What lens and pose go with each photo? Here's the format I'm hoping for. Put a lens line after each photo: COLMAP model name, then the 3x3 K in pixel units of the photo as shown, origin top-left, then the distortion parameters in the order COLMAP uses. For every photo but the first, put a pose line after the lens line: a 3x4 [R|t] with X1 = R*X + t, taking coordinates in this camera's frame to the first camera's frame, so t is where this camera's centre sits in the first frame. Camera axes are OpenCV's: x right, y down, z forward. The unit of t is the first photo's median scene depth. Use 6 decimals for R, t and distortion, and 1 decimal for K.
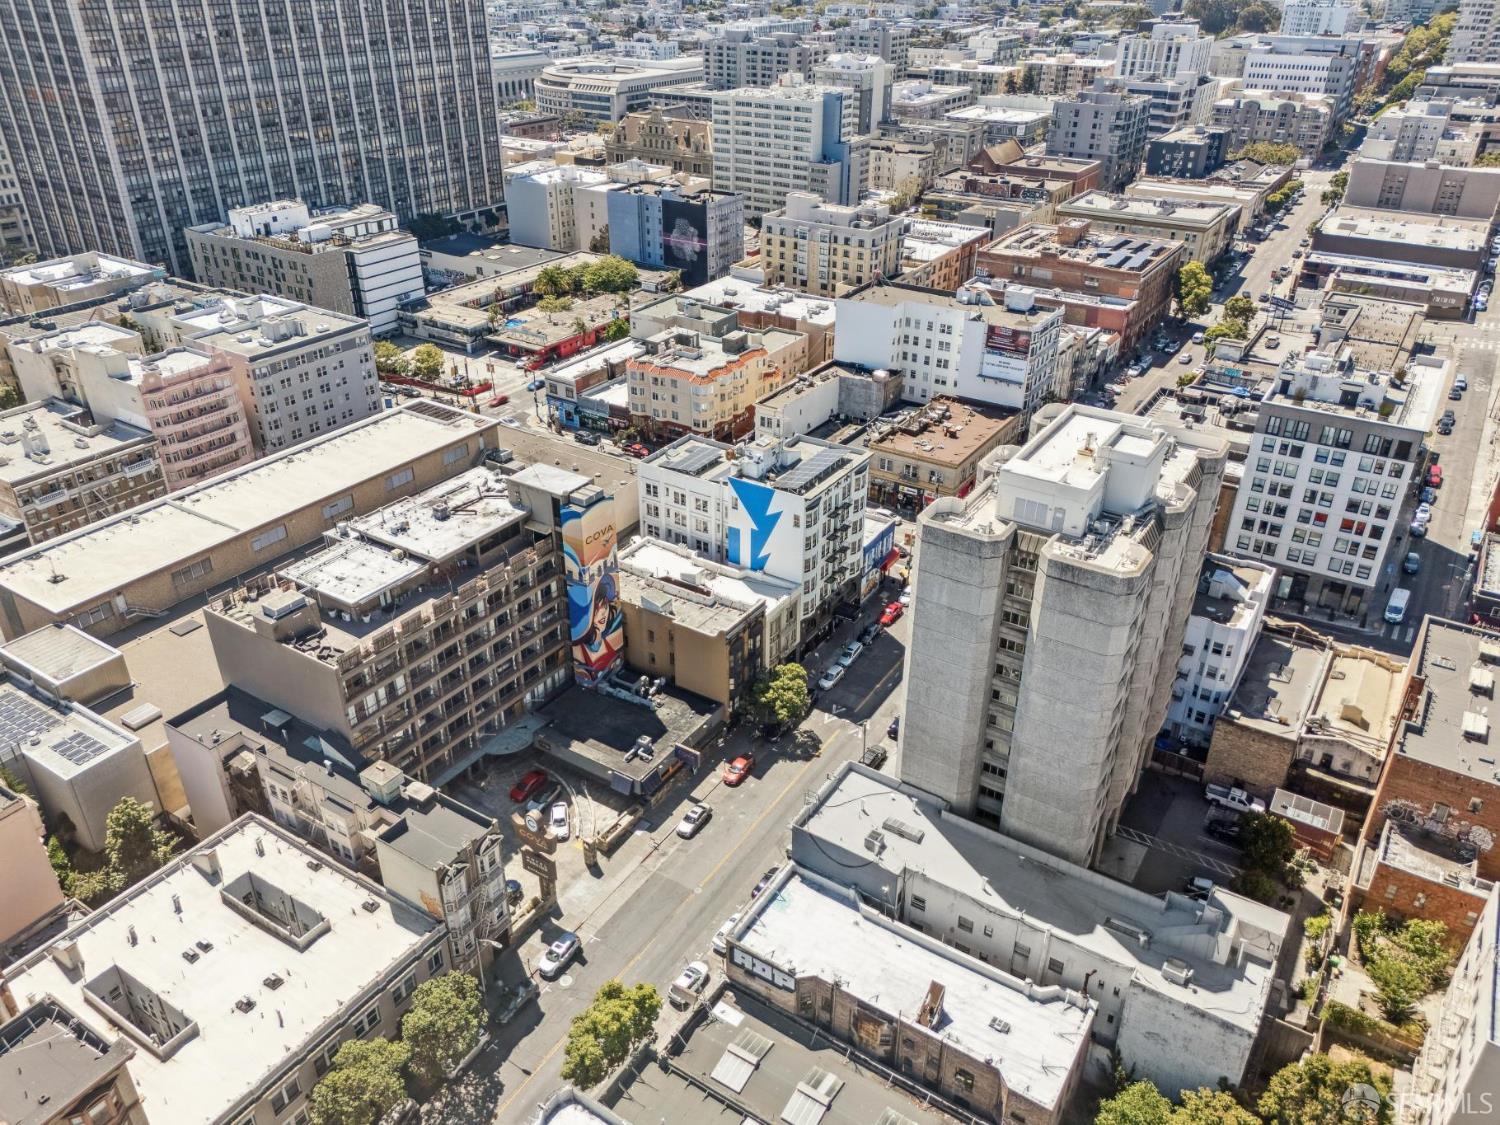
lens RADIAL K [[1097.1, 0, 753.2], [0, 1097.1, 564.4], [0, 0, 1]] dist [0.013219, 0.003576]
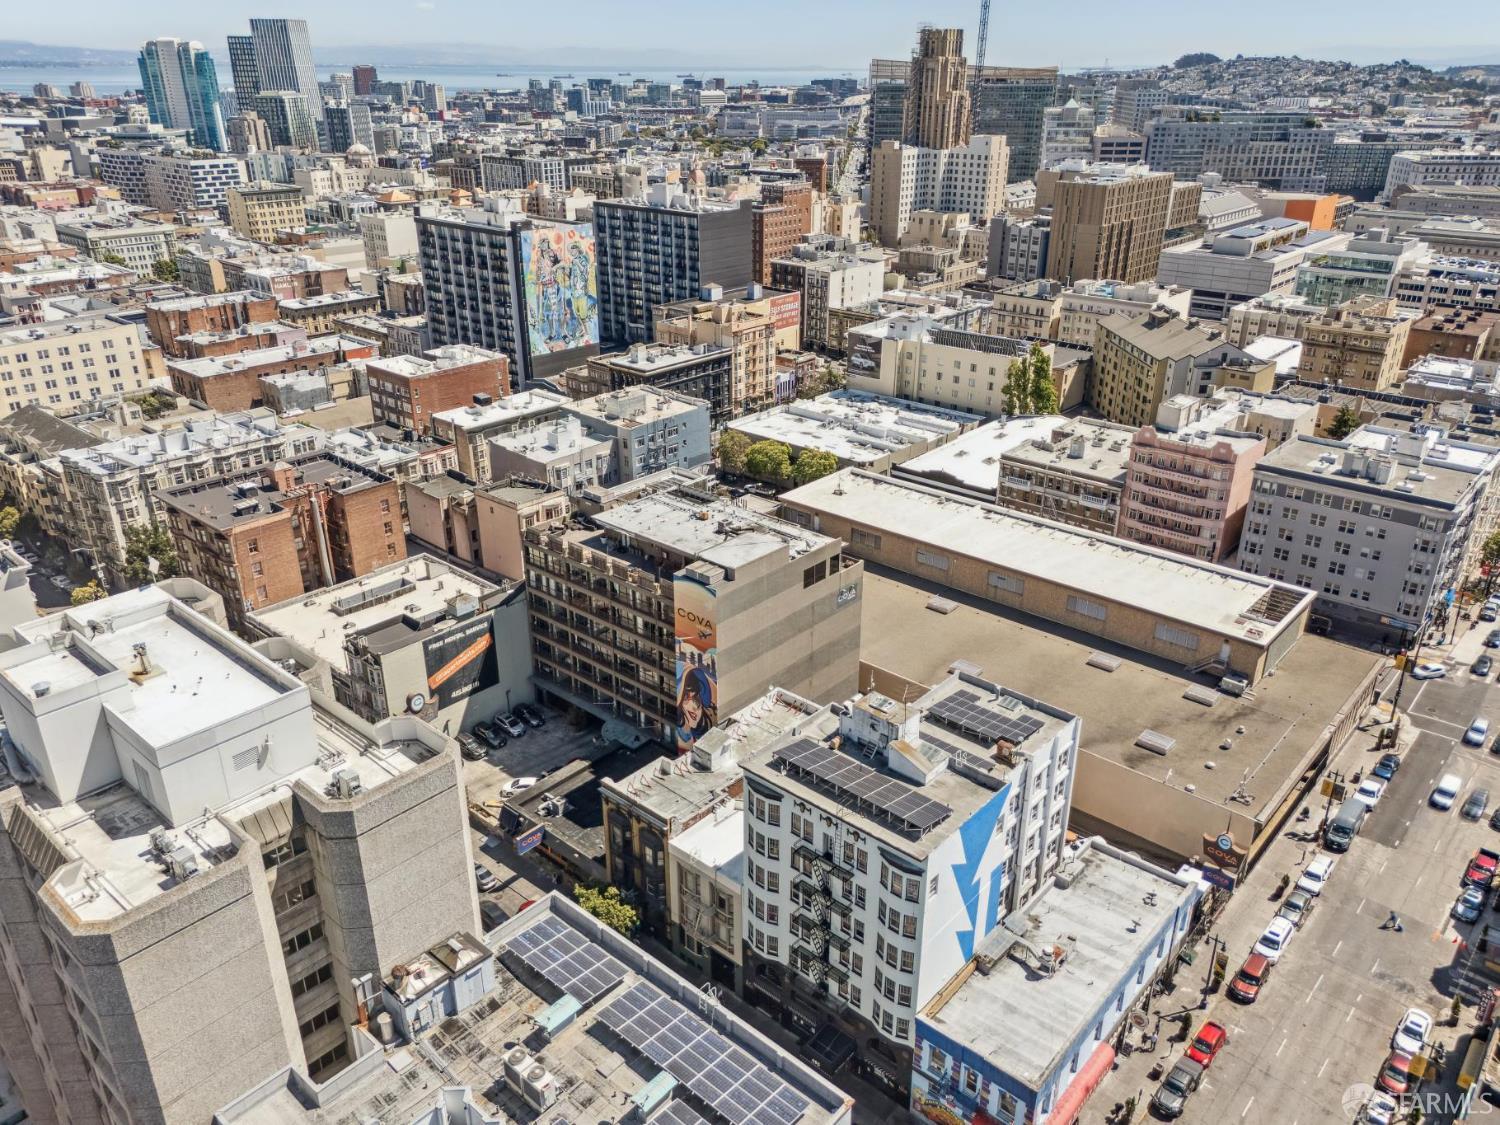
lens RADIAL K [[1097.1, 0, 750.6], [0, 1097.1, 563.7], [0, 0, 1]] dist [0.013219, 0.003576]
pose [[-0.154094, 0.394417, -0.905920, 0.462604], [-0.481434, 0.770695, 0.417433, -0.330019], [0.862830, 0.500465, 0.071127, 0.707133]]
